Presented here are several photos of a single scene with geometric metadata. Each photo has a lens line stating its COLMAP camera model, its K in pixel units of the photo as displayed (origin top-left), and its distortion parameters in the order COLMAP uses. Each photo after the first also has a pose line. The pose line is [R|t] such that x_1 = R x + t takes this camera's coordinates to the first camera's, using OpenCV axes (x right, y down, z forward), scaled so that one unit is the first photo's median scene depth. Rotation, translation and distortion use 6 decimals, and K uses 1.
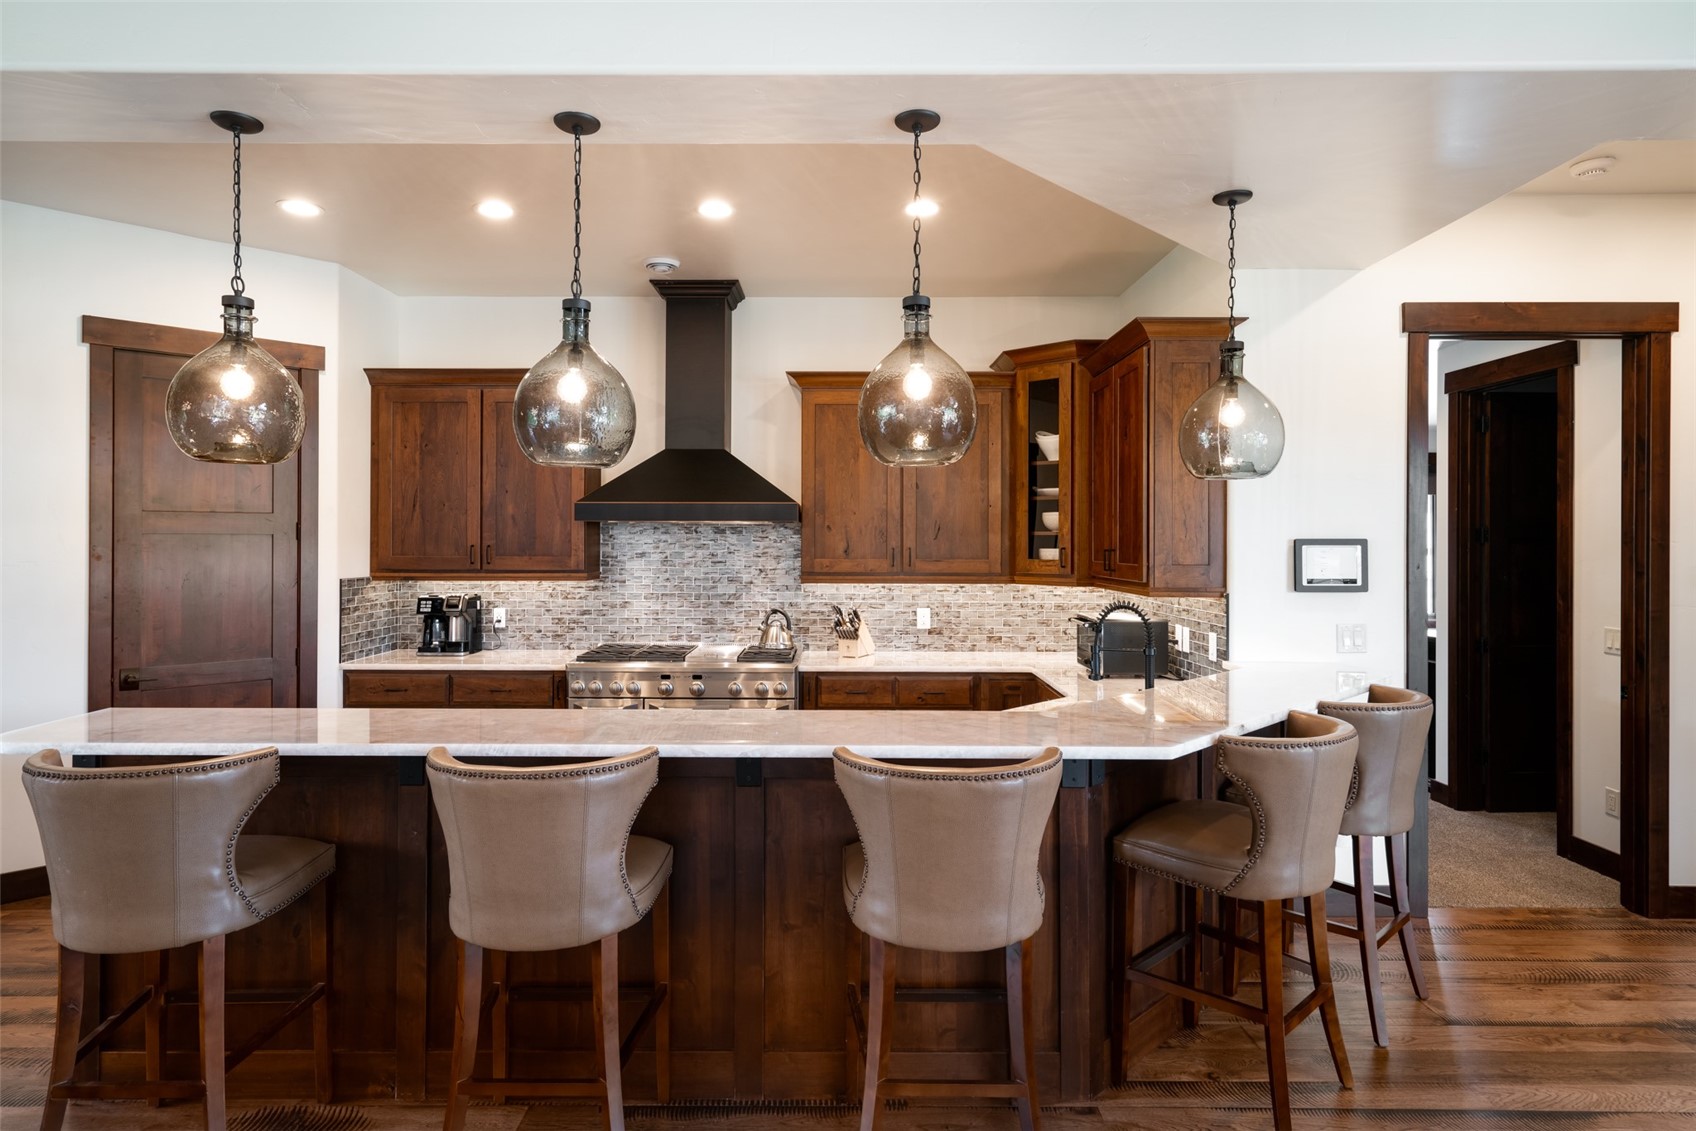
lens RADIAL K [[930.0, 0, 834.7], [0, 930.0, 551.9], [0, 0, 1]] dist [0.000511, 0.009010]
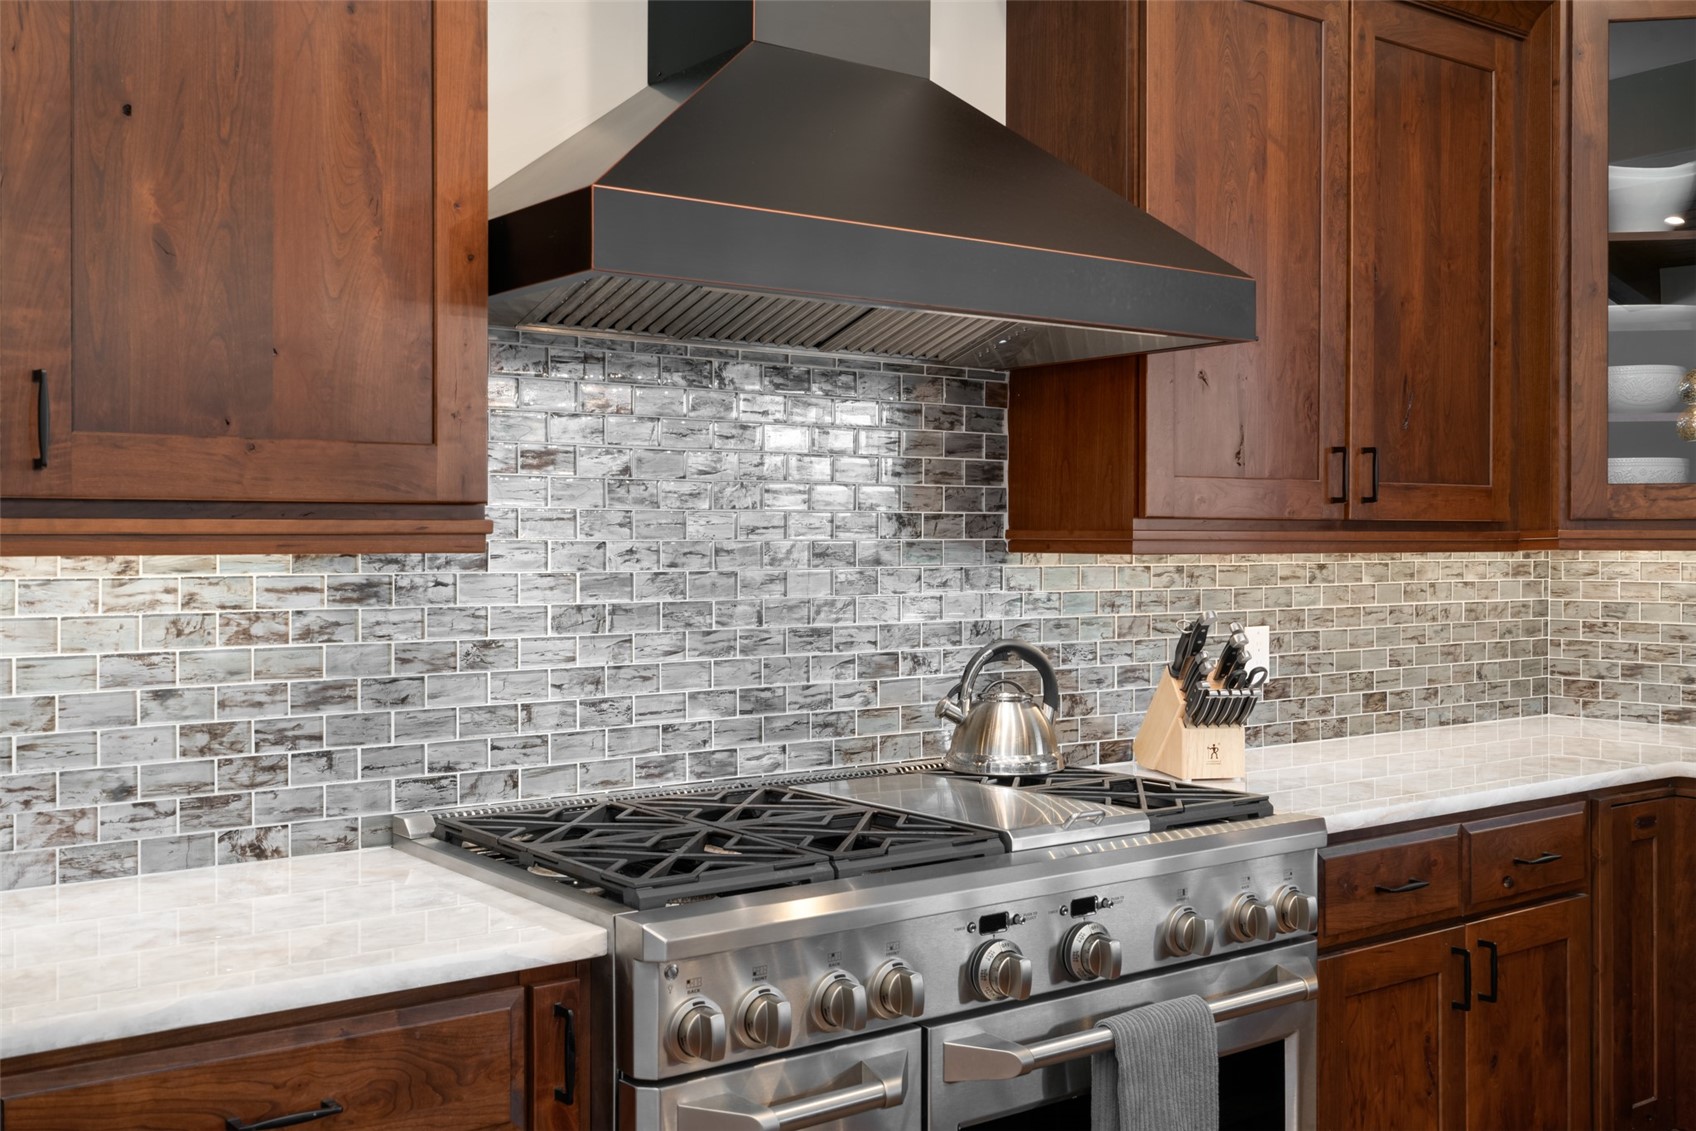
lens RADIAL K [[1643.6, 0, 848.9], [0, 1643.6, 558.7], [0, 0, 1]] dist [0.004345, 0.000000]
pose [[0.803469, -0.010054, 0.595261, -0.410653], [0.010474, 0.999941, 0.002752, 0.030751], [-0.595254, 0.004023, 0.803527, 0.583623]]
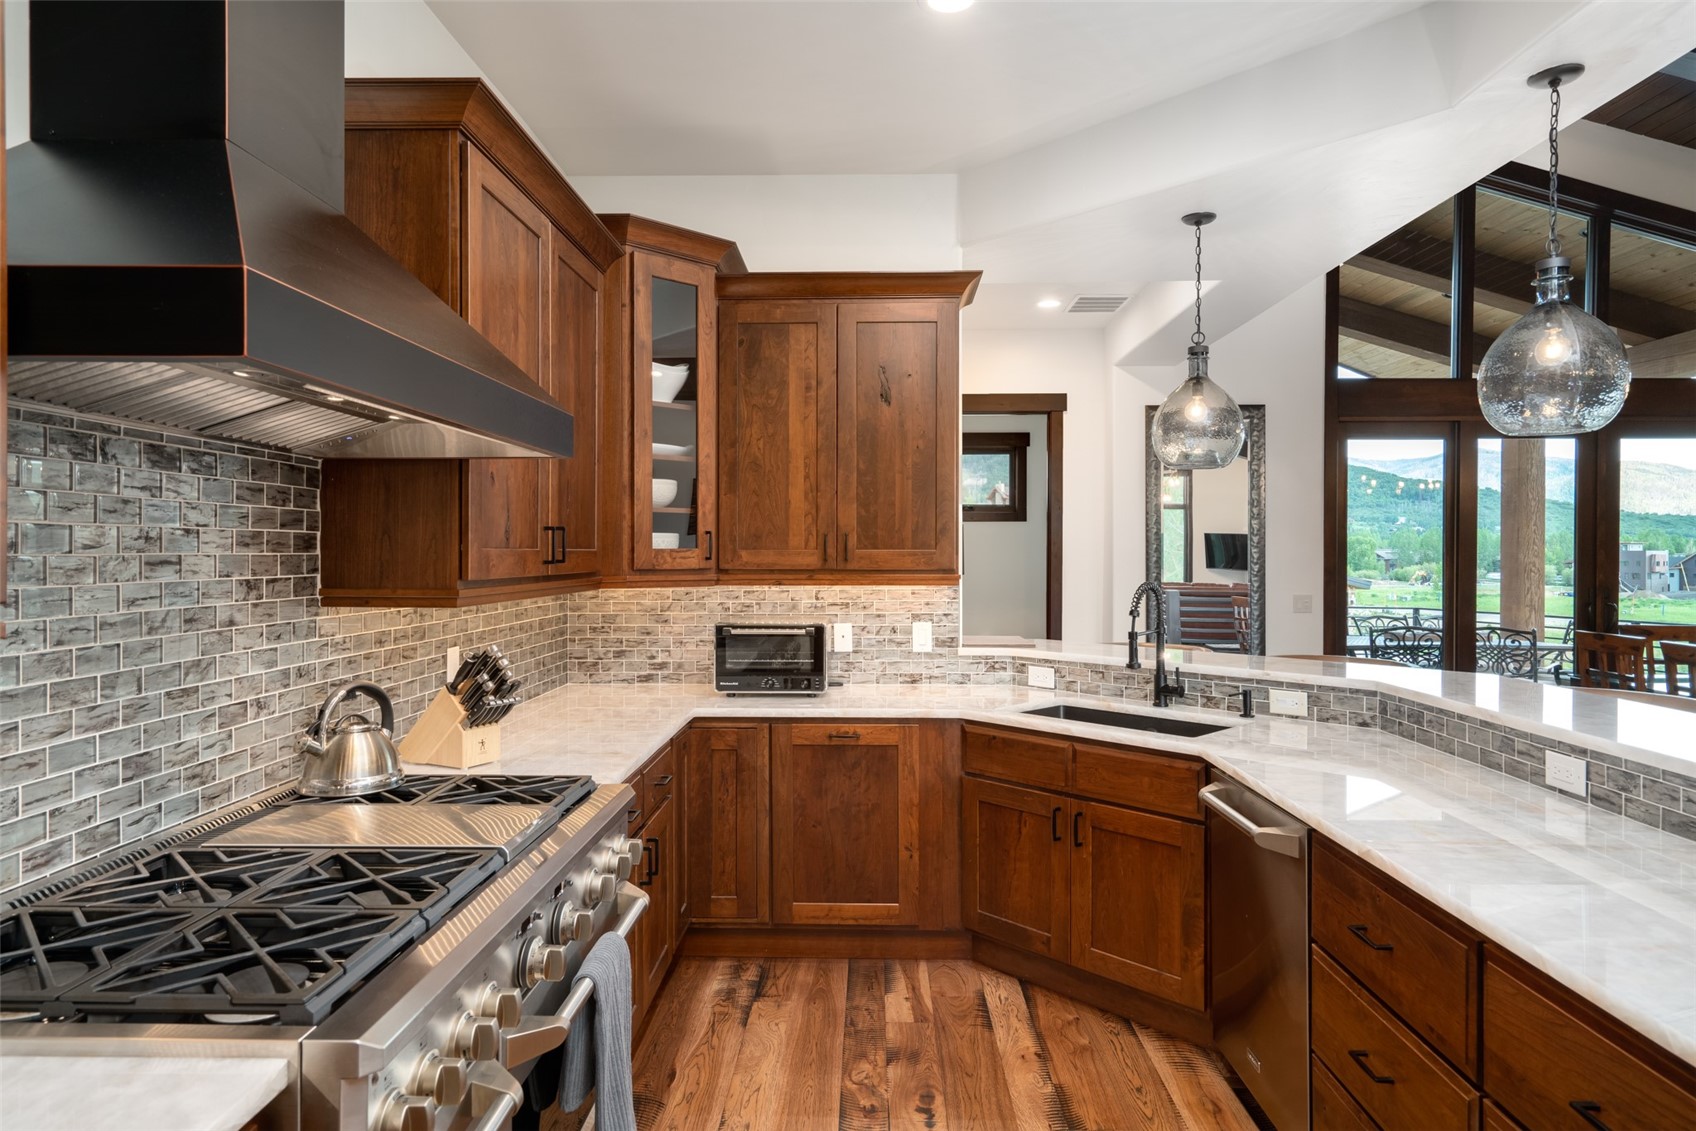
lens RADIAL K [[988.8, 0, 834.2], [0, 988.8, 563.9], [0, 0, 1]] dist [0.005152, 0.002586]
pose [[0.043915, -0.013691, 0.998941, -0.436966], [0.011751, 0.999844, 0.013187, 0.009864], [-0.998966, 0.011159, 0.044069, 0.768722]]
